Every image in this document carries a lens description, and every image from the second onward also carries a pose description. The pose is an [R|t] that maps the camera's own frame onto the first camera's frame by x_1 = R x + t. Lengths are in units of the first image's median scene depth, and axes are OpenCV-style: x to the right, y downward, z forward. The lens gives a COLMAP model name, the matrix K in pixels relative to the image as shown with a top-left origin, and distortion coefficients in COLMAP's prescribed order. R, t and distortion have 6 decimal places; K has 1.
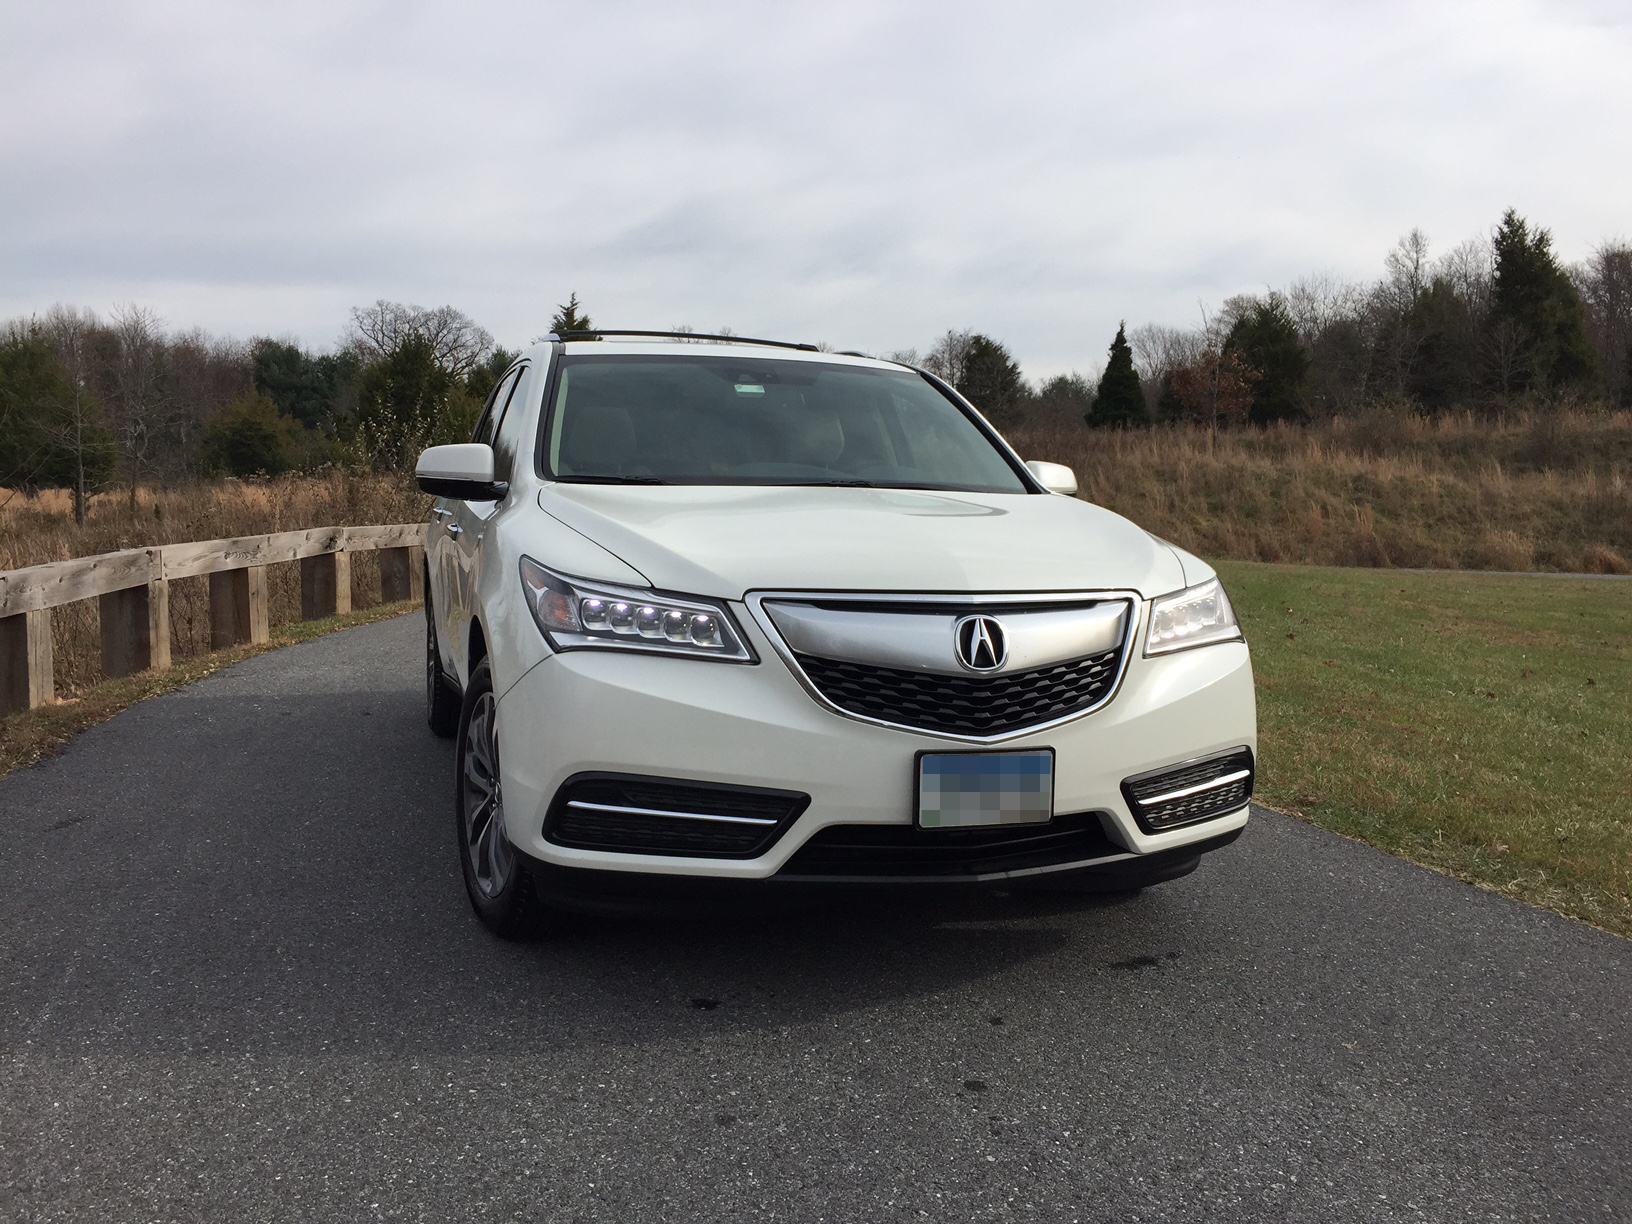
lens RADIAL K [[1392.4, 0, 812.1], [0, 1392.4, 613.6], [0, 0, 1]] dist [0.094501, -0.120347]
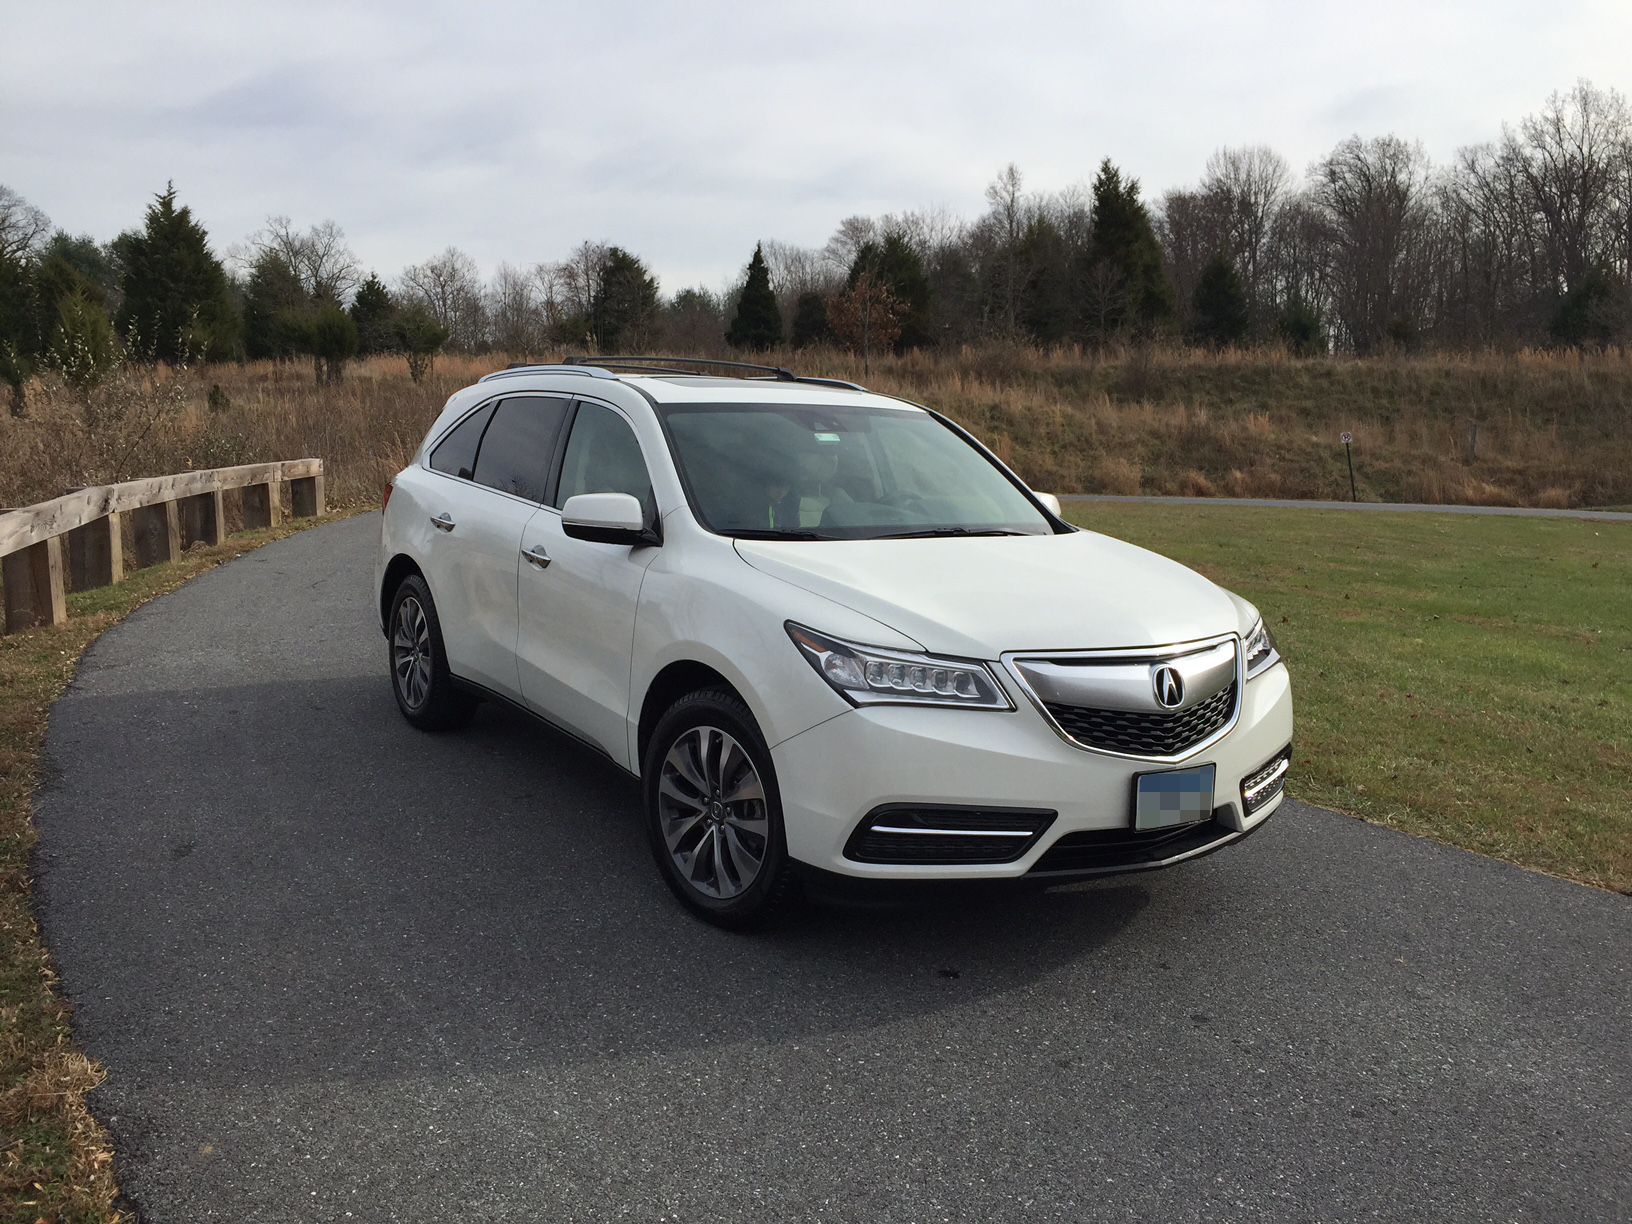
lens RADIAL K [[1392.4, 0, 817.6], [0, 1392.4, 609.1], [0, 0, 1]] dist [0.094501, -0.120347]
pose [[0.962485, -0.027136, 0.269976, -0.398466], [0.010482, 0.997962, 0.062939, -0.099981], [-0.271134, -0.057748, 0.960808, -0.124241]]
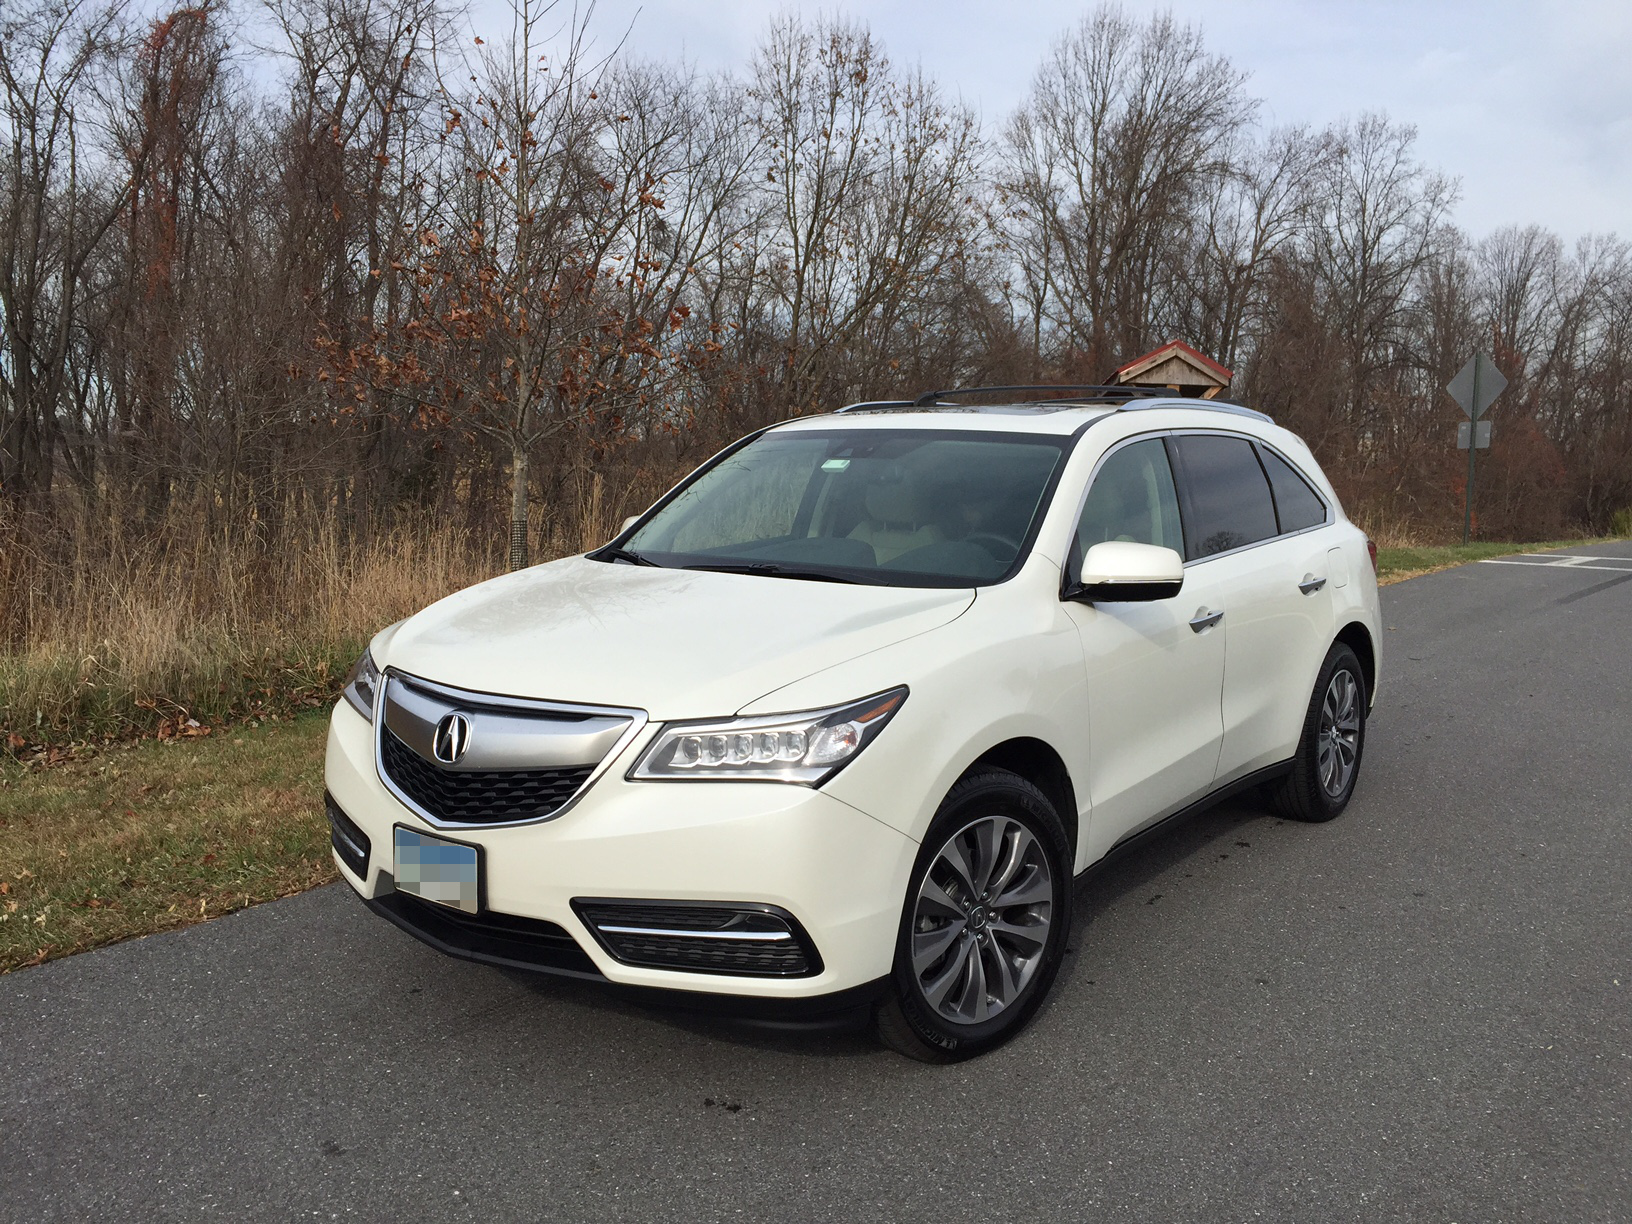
lens RADIAL K [[1392.4, 0, 804.0], [0, 1392.4, 598.0], [0, 0, 1]] dist [0.094501, -0.120347]
pose [[0.571340, 0.077064, -0.817088, 0.854122], [-0.071089, 0.996487, 0.044276, -0.114937], [0.817629, 0.032790, 0.574811, 0.424260]]
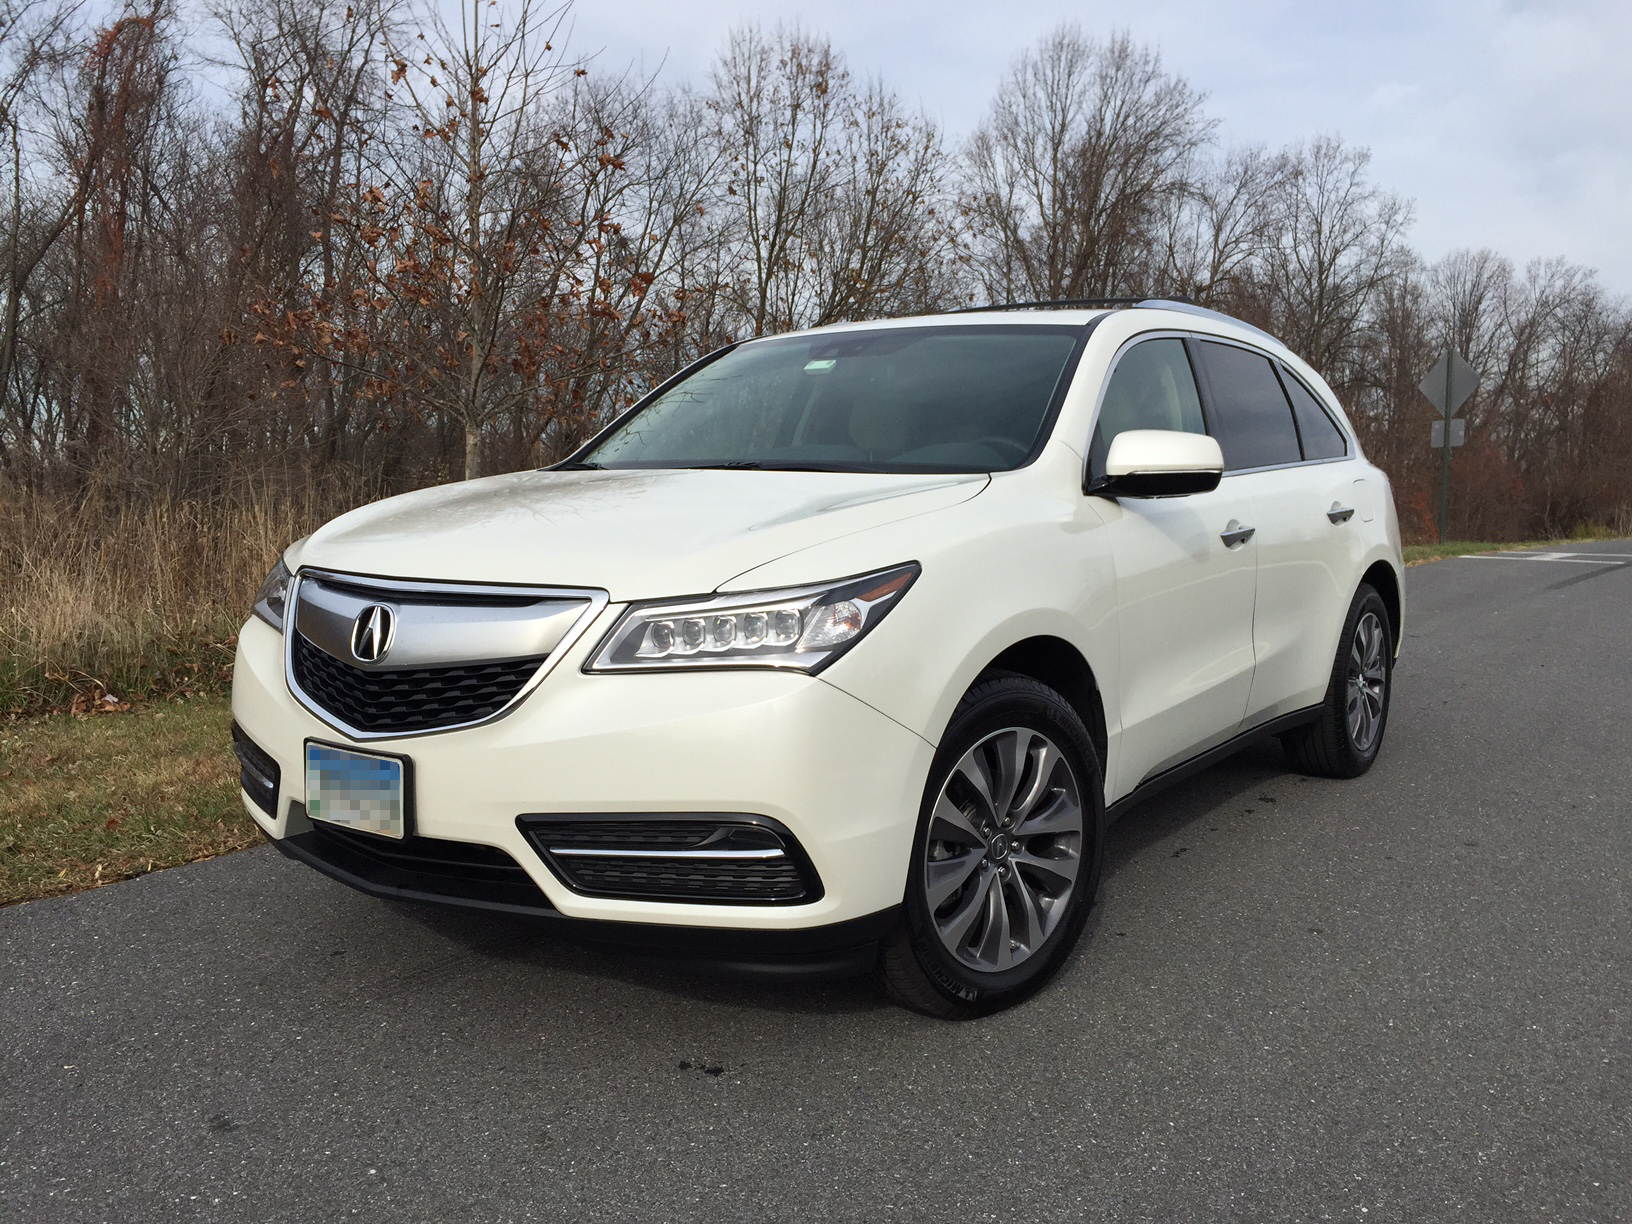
lens RADIAL K [[1392.4, 0, 803.0], [0, 1392.4, 599.3], [0, 0, 1]] dist [0.094501, -0.120347]
pose [[0.592817, 0.057209, -0.803303, 0.748176], [-0.064674, 0.997634, 0.023321, -0.029691], [0.802736, 0.038128, 0.595114, 0.489031]]
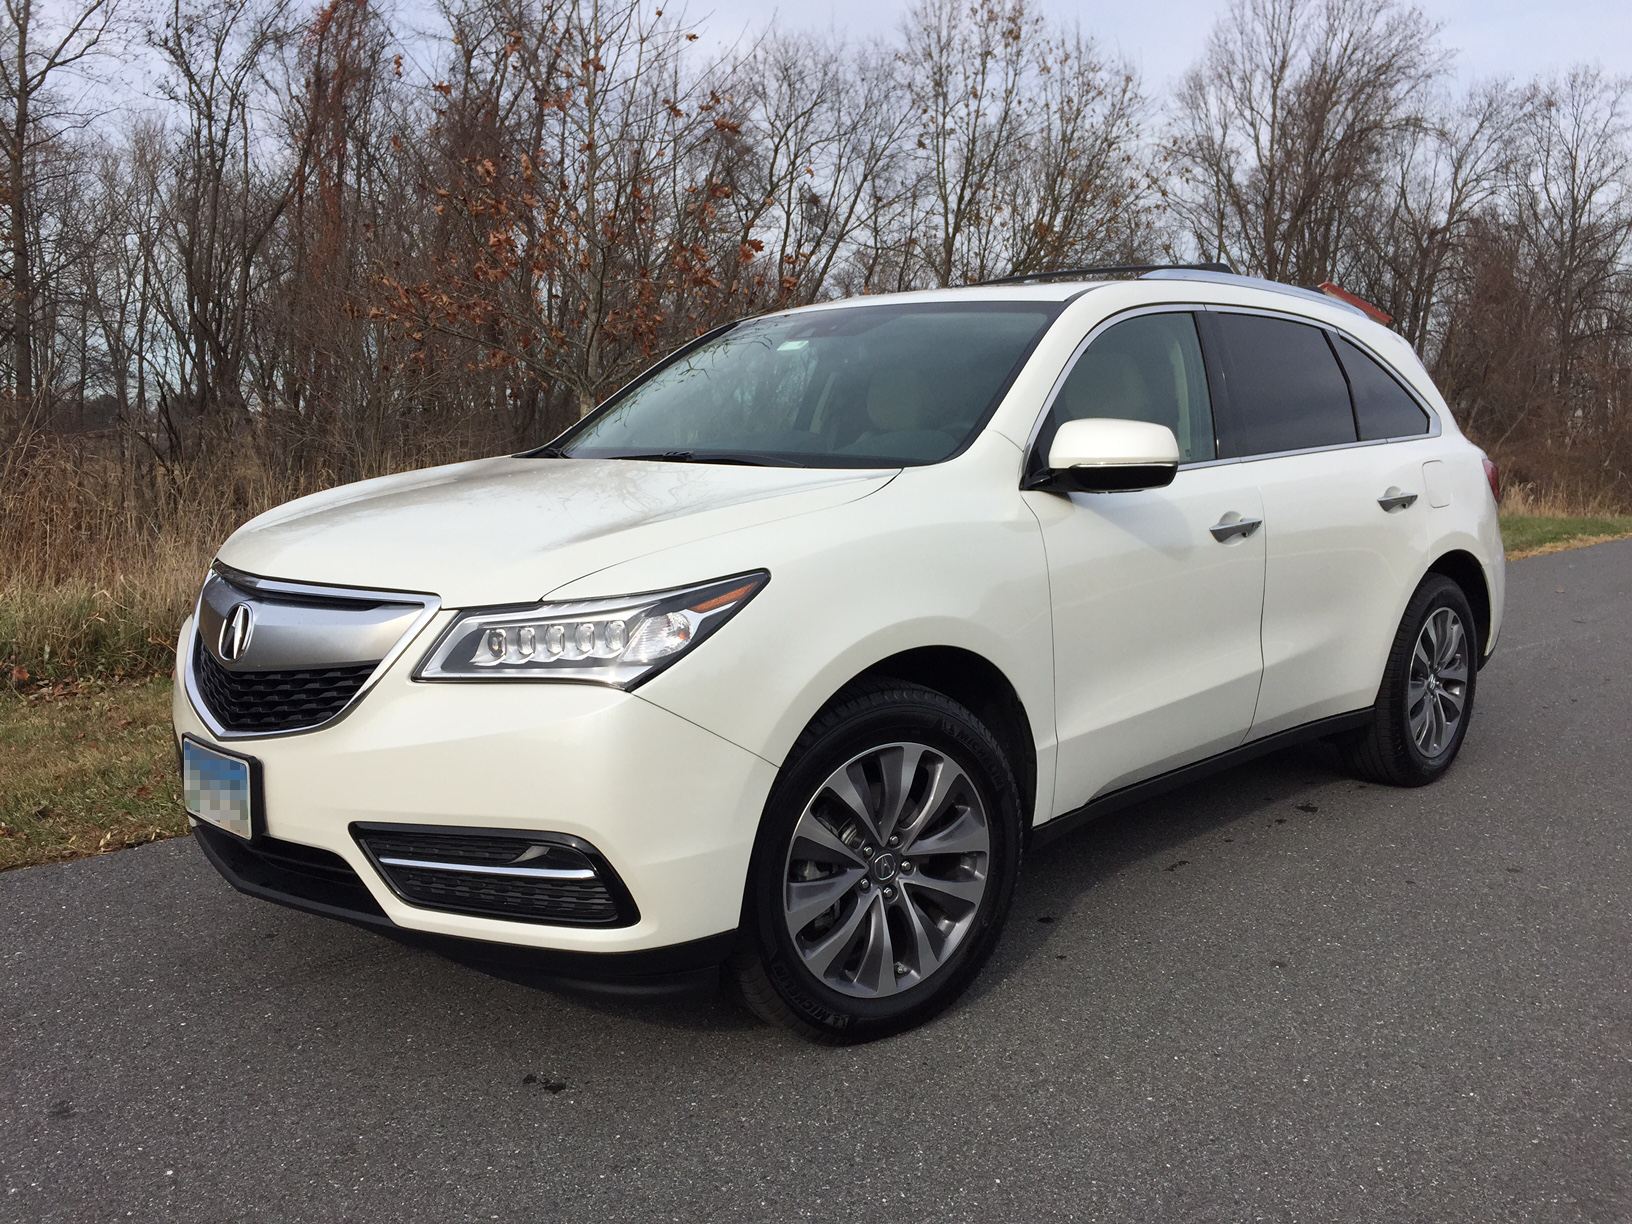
lens RADIAL K [[1392.4, 0, 803.1], [0, 1392.4, 601.4], [0, 0, 1]] dist [0.094501, -0.120347]
pose [[0.467414, 0.092028, -0.879235, 0.805891], [-0.072939, 0.995190, 0.065389, -0.062938], [0.881024, 0.033567, 0.471879, 0.644001]]
